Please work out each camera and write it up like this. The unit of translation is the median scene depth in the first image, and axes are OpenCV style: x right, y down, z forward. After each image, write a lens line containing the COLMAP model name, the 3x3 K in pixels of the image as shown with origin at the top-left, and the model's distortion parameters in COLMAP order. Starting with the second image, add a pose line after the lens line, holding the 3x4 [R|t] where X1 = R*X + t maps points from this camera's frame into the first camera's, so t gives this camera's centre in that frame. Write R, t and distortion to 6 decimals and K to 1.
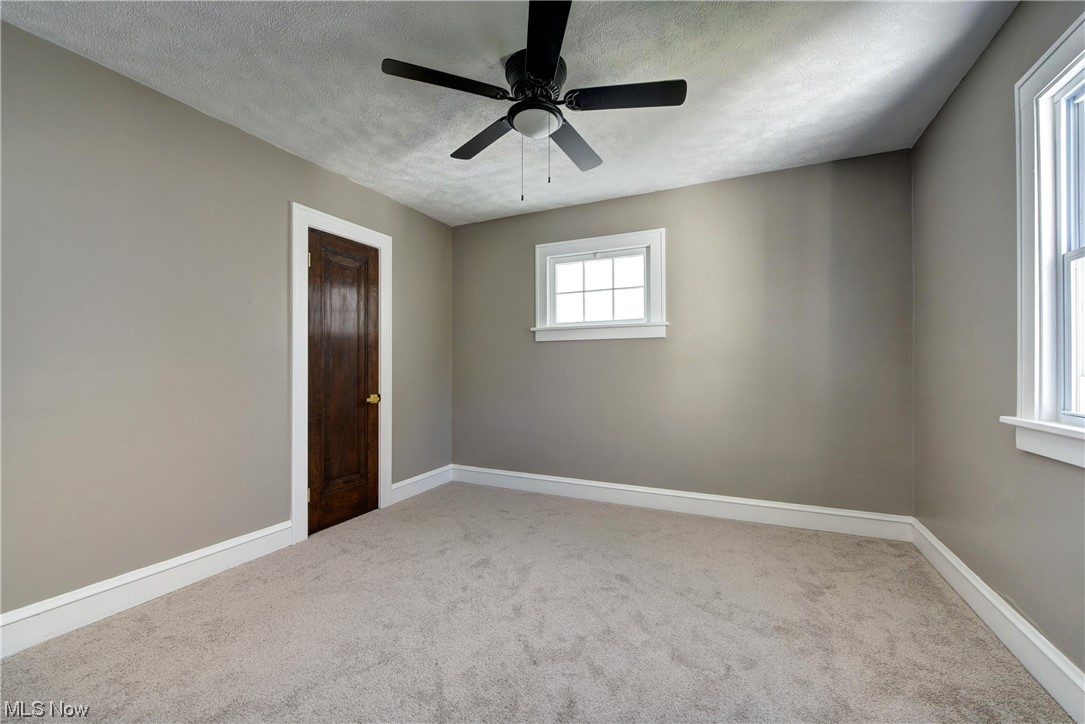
lens RADIAL K [[432.3, 0, 546.9], [0, 432.3, 364.8], [0, 0, 1]] dist [-0.002251, -0.000143]
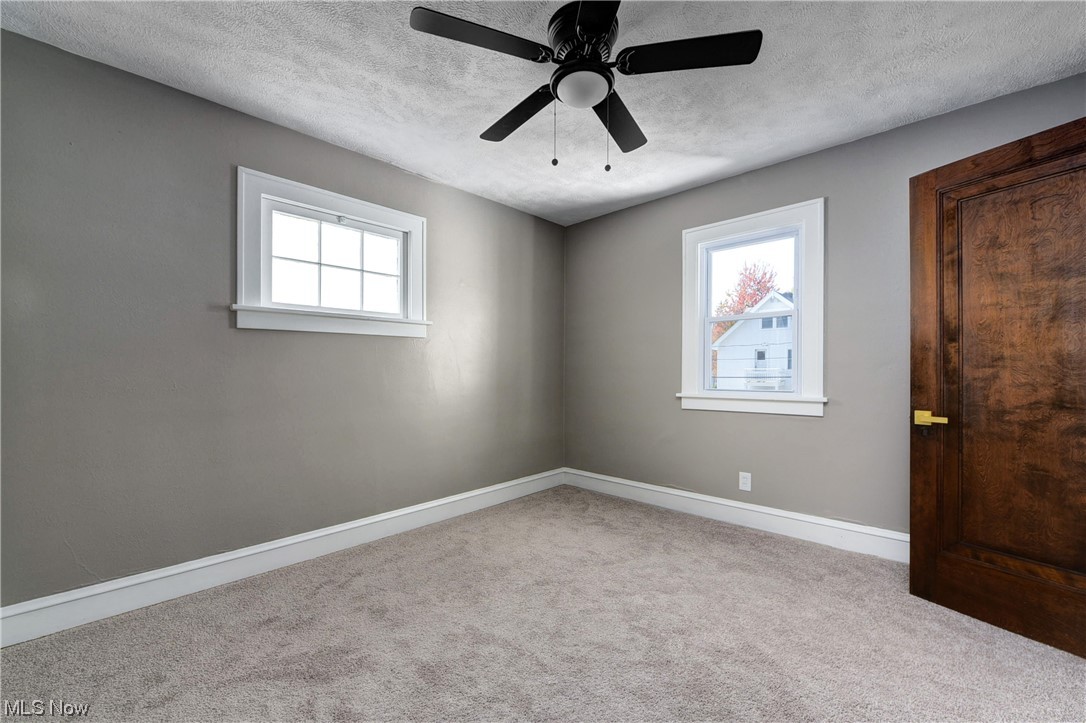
lens RADIAL K [[437.7, 0, 545.7], [0, 437.7, 368.7], [0, 0, 1]] dist [-0.001845, -0.000240]
pose [[0.319088, 0.000690, 0.947725, -0.568083], [0.000852, 0.999999, -0.001015, 0.004085], [-0.947725, 0.001131, 0.319088, 0.495808]]
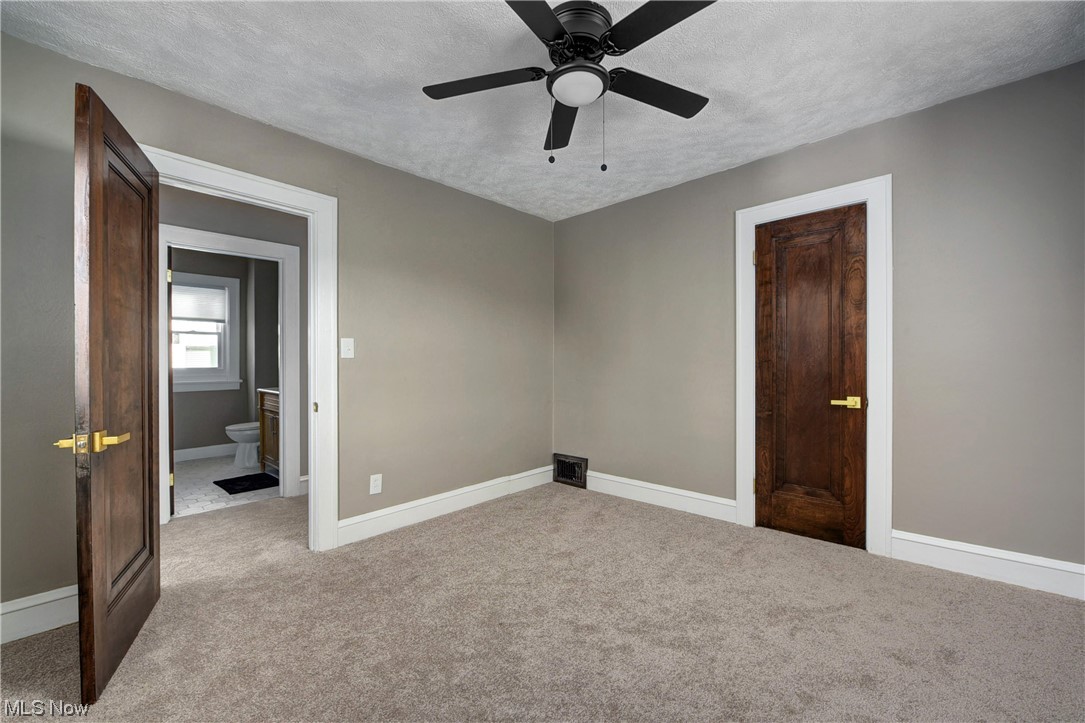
lens RADIAL K [[432.3, 0, 546.9], [0, 432.3, 364.3], [0, 0, 1]] dist [-0.002251, -0.000143]
pose [[-0.291057, 0.000227, -0.956706, 0.531356], [0.011535, 0.999928, -0.003272, 0.007844], [0.956636, -0.011988, -0.291038, 0.761657]]
